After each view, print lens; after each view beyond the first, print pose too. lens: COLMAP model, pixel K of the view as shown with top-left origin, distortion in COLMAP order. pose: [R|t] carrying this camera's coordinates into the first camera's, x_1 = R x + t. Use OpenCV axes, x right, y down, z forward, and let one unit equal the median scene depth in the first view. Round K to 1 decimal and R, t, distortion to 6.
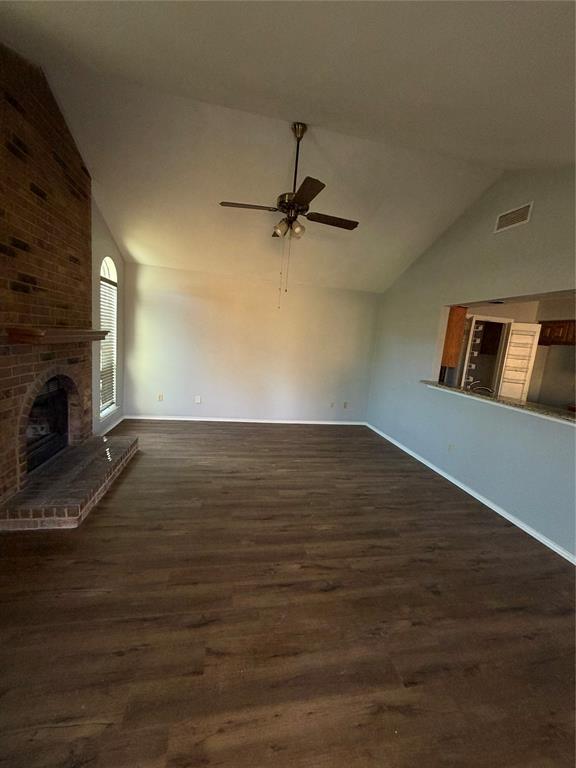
lens RADIAL K [[307.2, 0, 287.1], [0, 307.2, 382.8], [0, 0, 1]] dist [-0.000948, 0.000128]
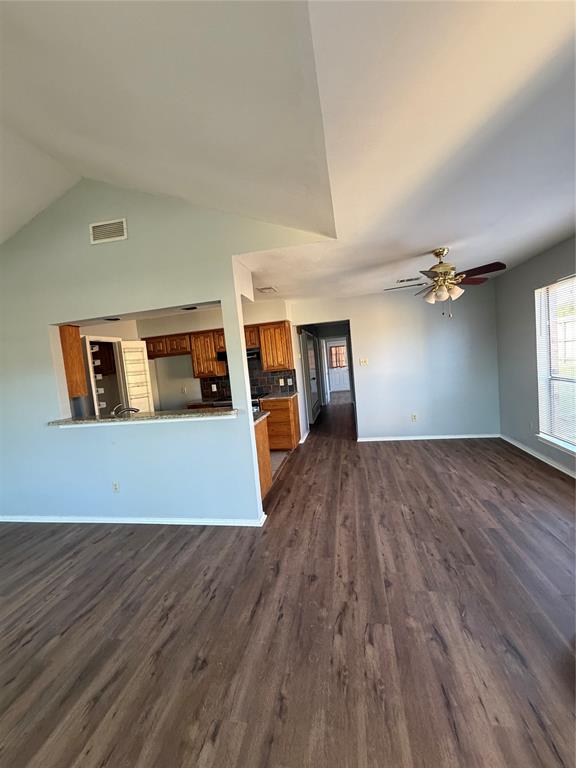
lens RADIAL K [[307.2, 0, 287.1], [0, 307.2, 382.8], [0, 0, 1]] dist [-0.000948, 0.000128]
pose [[0.369623, -0.188201, 0.909923, -0.013099], [0.257793, 0.961600, 0.094171, -0.023941], [-0.892705, 0.199764, 0.403947, 0.170355]]
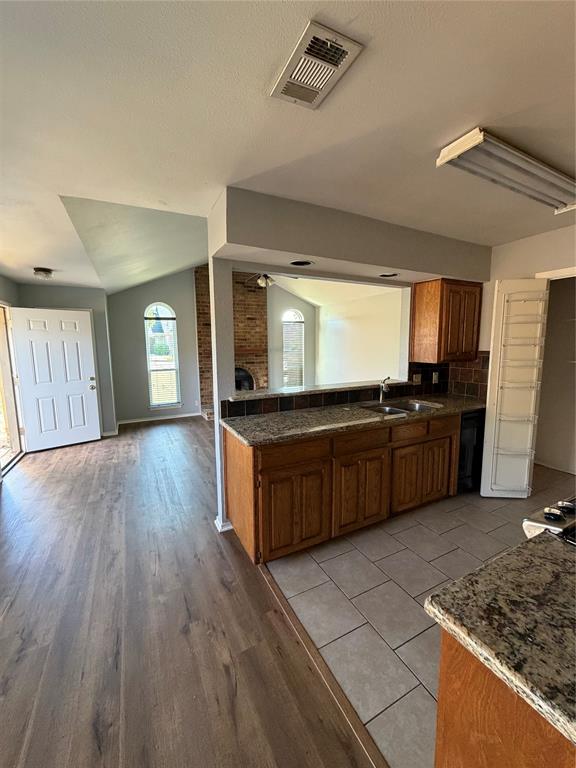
lens RADIAL K [[307.2, 0, 287.1], [0, 307.2, 382.8], [0, 0, 1]] dist [-0.000948, 0.000128]
pose [[0.275346, 0.032734, -0.960788, 1.268174], [-0.106847, 0.994270, 0.003254, 0.032137], [0.955389, 0.101761, 0.277266, 0.525972]]
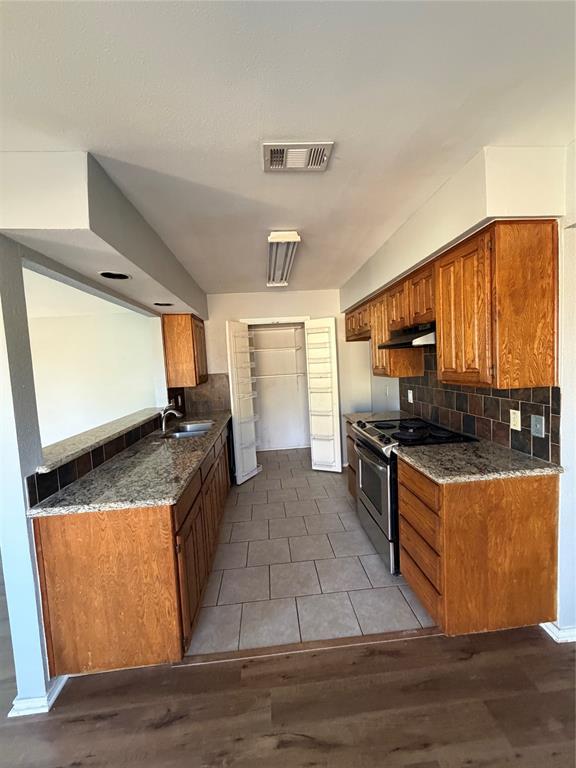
lens RADIAL K [[307.2, 0, 287.1], [0, 307.2, 382.8], [0, 0, 1]] dist [-0.000948, 0.000128]
pose [[0.983567, -0.130758, -0.124488, 0.993409], [0.120699, 0.989025, -0.085214, 0.042793], [0.134264, 0.068788, 0.988555, 0.252811]]
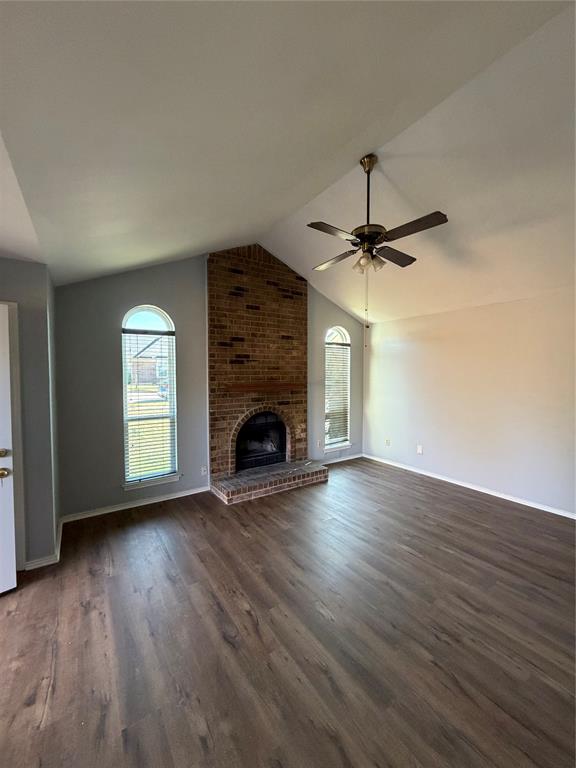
lens RADIAL K [[307.2, 0, 287.1], [0, 307.2, 382.8], [0, 0, 1]] dist [-0.000948, 0.000128]
pose [[0.386255, -0.054696, -0.920769, 0.562860], [-0.098805, 0.990043, -0.100259, -0.016876], [0.917085, 0.129702, 0.377005, 0.355775]]
